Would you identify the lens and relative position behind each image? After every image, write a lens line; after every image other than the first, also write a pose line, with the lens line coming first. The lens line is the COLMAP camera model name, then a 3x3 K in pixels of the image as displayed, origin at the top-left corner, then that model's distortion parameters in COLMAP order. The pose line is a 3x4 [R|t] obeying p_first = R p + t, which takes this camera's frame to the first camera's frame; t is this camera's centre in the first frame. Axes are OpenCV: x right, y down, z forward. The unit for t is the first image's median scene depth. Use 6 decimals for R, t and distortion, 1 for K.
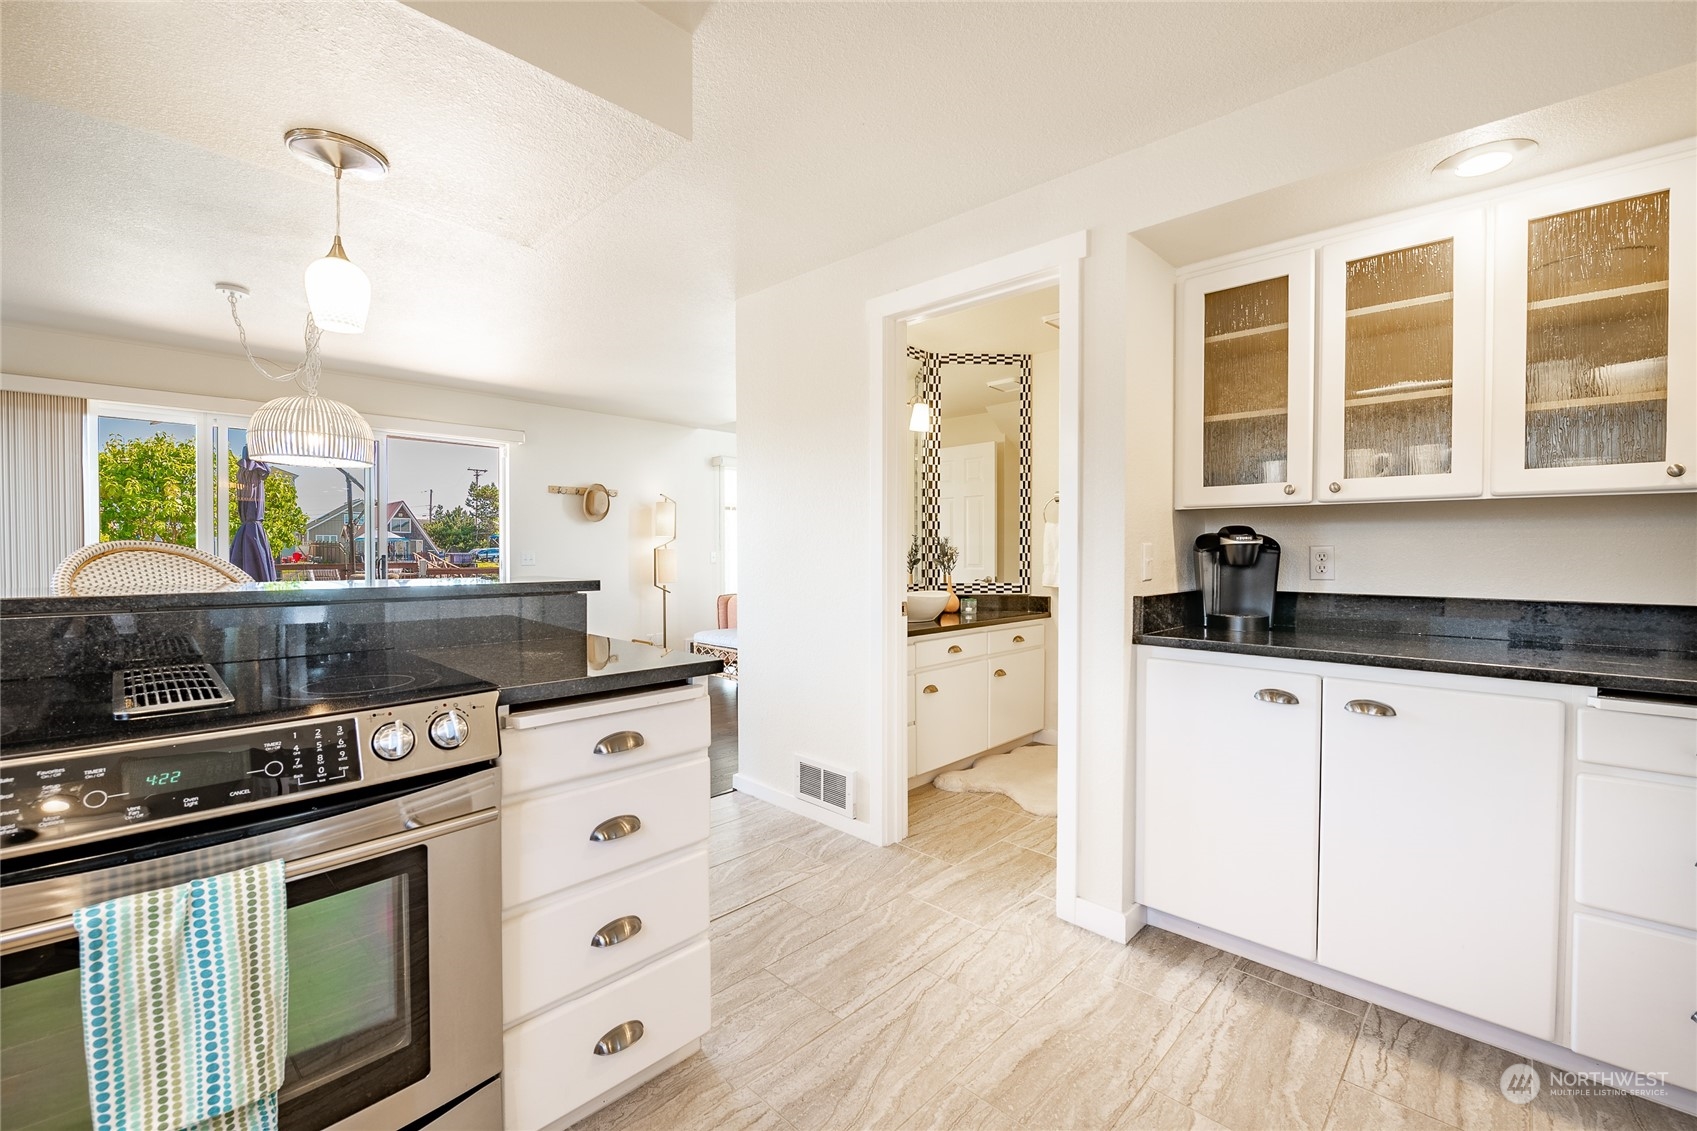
lens RADIAL K [[716.9, 0, 847.8], [0, 716.9, 562.4], [0, 0, 1]] dist [-0.005011, -0.001103]
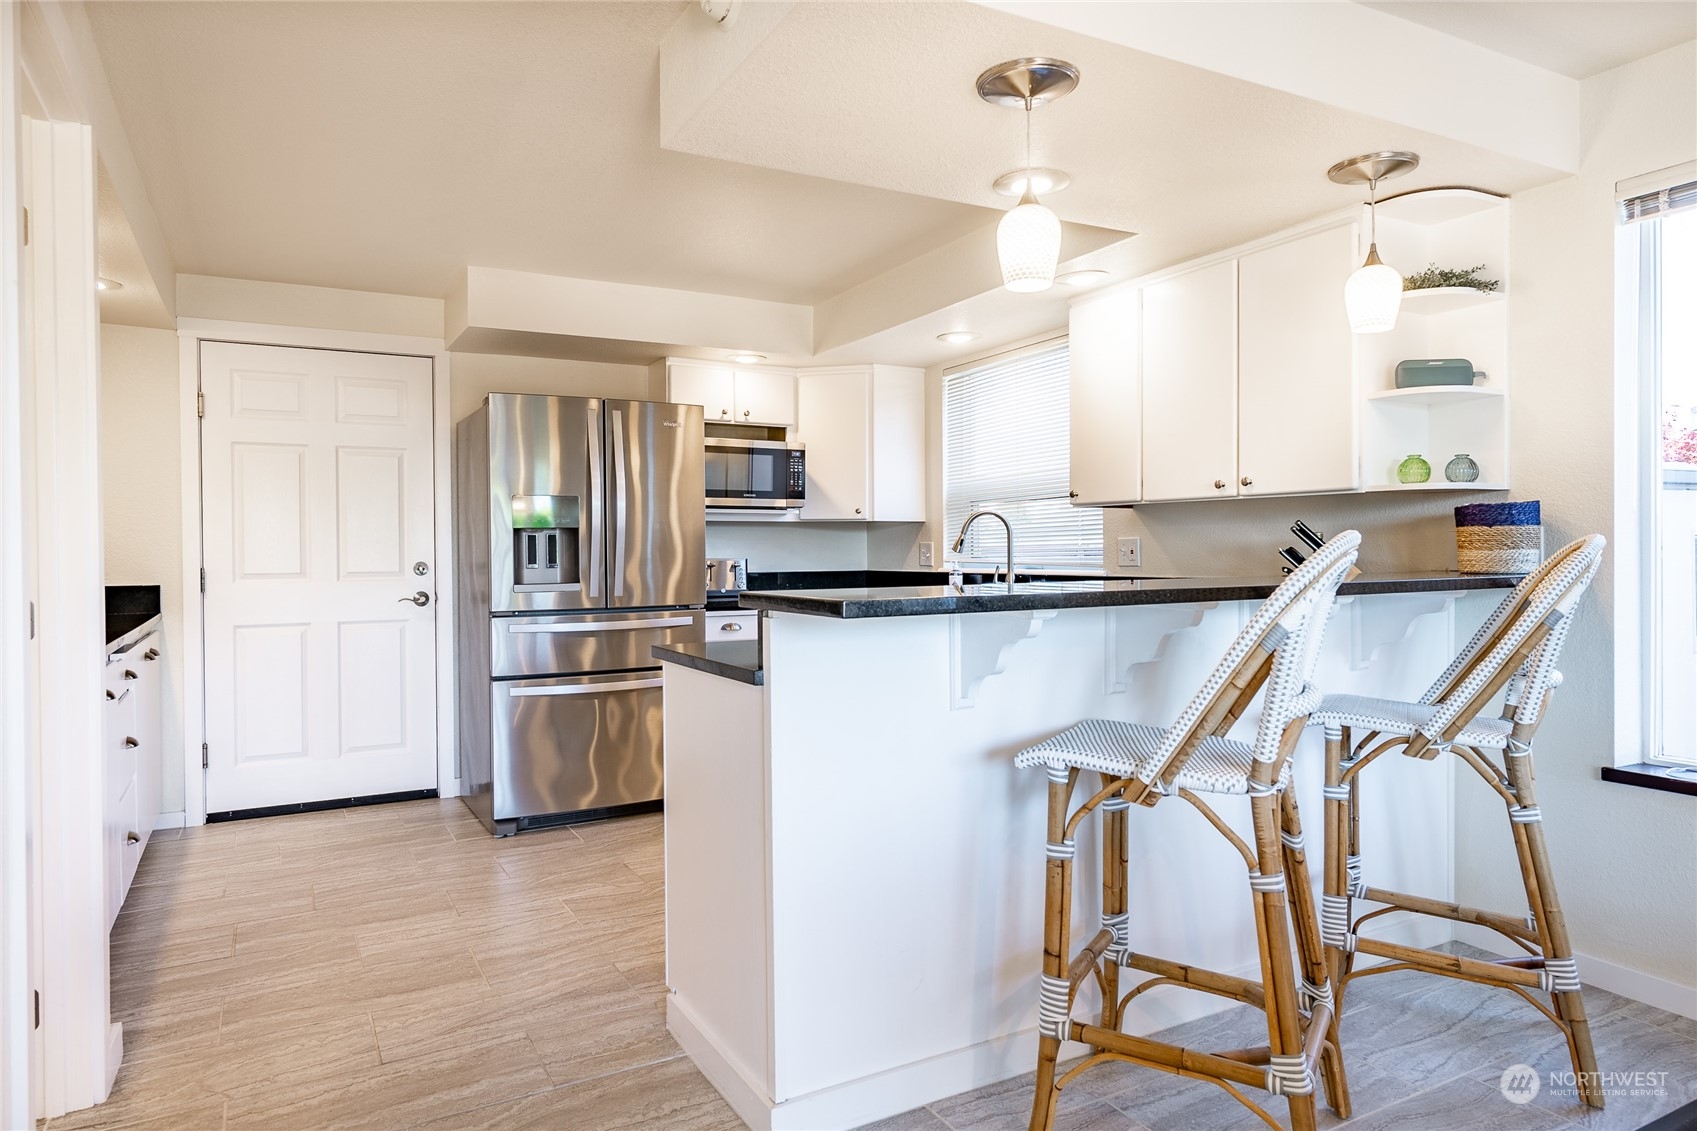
lens RADIAL K [[1020.1, 0, 855.2], [0, 1020.1, 556.8], [0, 0, 1]] dist [-0.004117, -0.002155]
pose [[-0.957531, 0.000559, 0.288328, -0.719214], [0.009153, 0.999553, 0.028461, -0.039434], [-0.288184, 0.029891, -0.957109, 1.858255]]
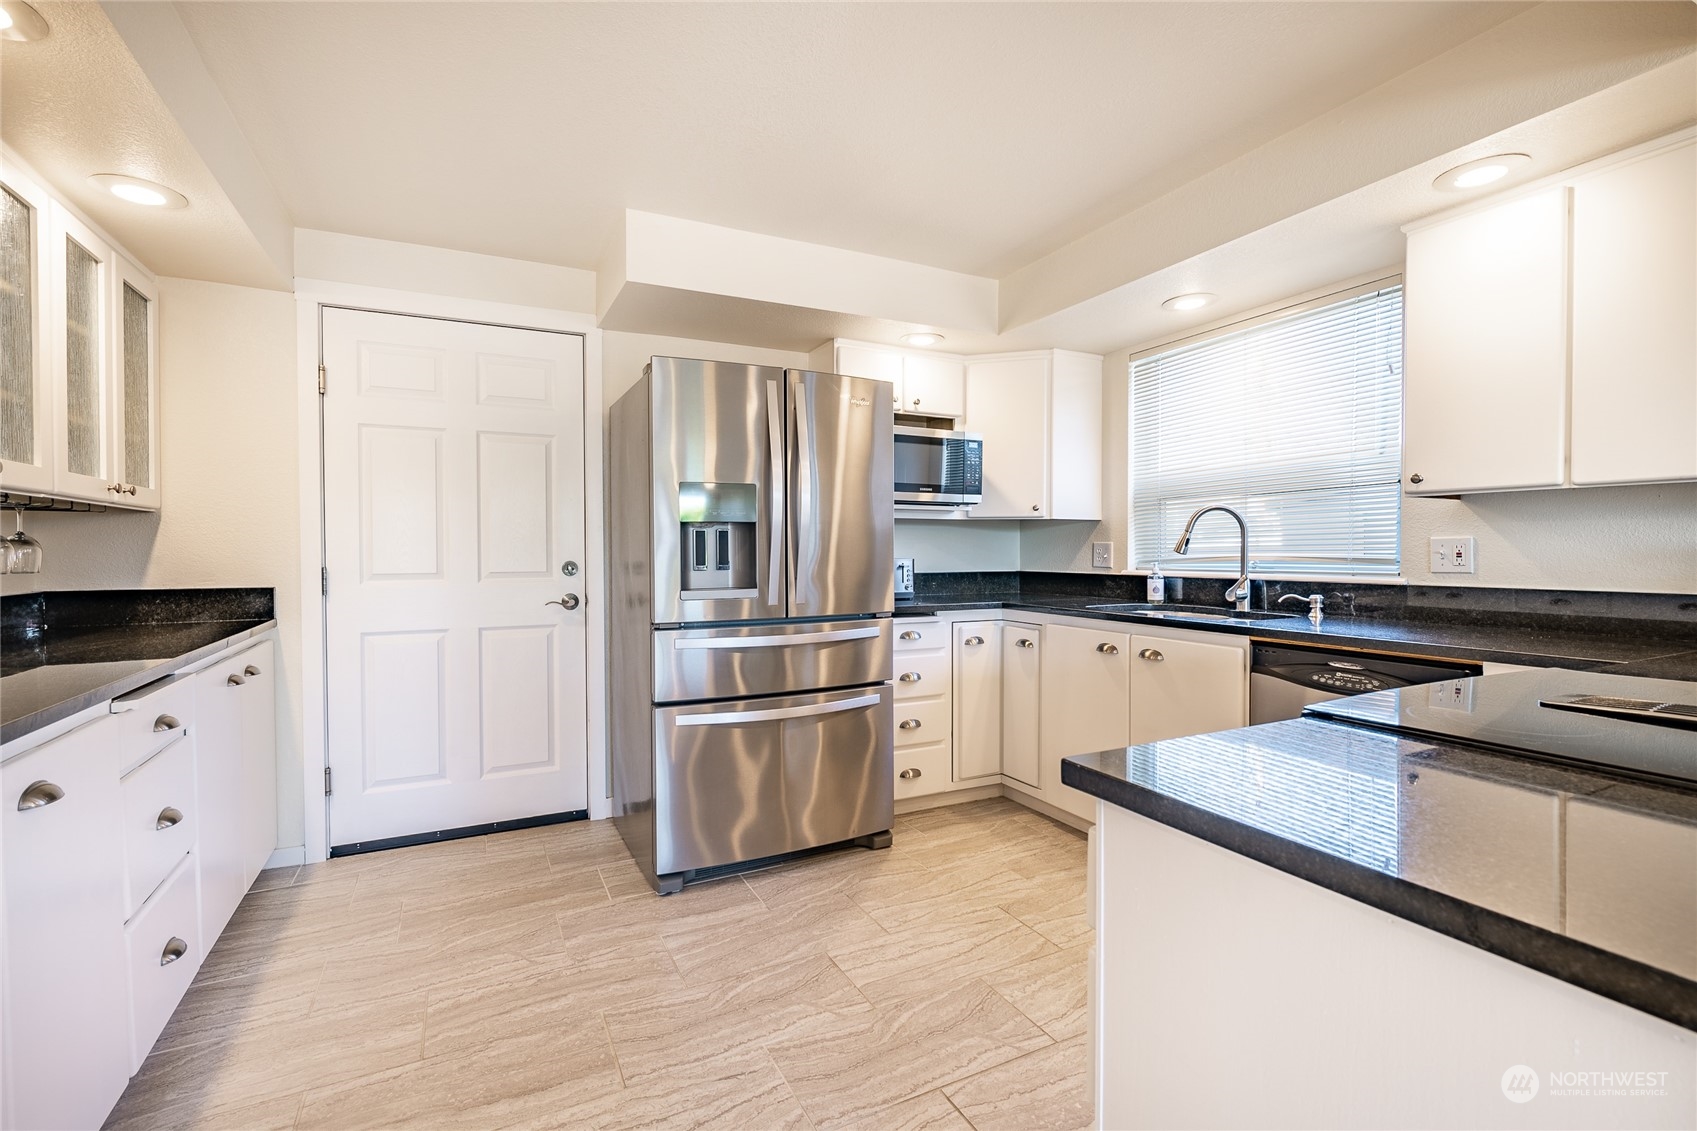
lens RADIAL K [[751.6, 0, 853.8], [0, 751.6, 561.9], [0, 0, 1]] dist [-0.010270, -0.001333]
pose [[-0.944535, -0.007774, 0.328319, -0.158884], [0.005023, 0.999261, 0.038113, -0.025004], [-0.328372, 0.037648, -0.943798, 1.184742]]
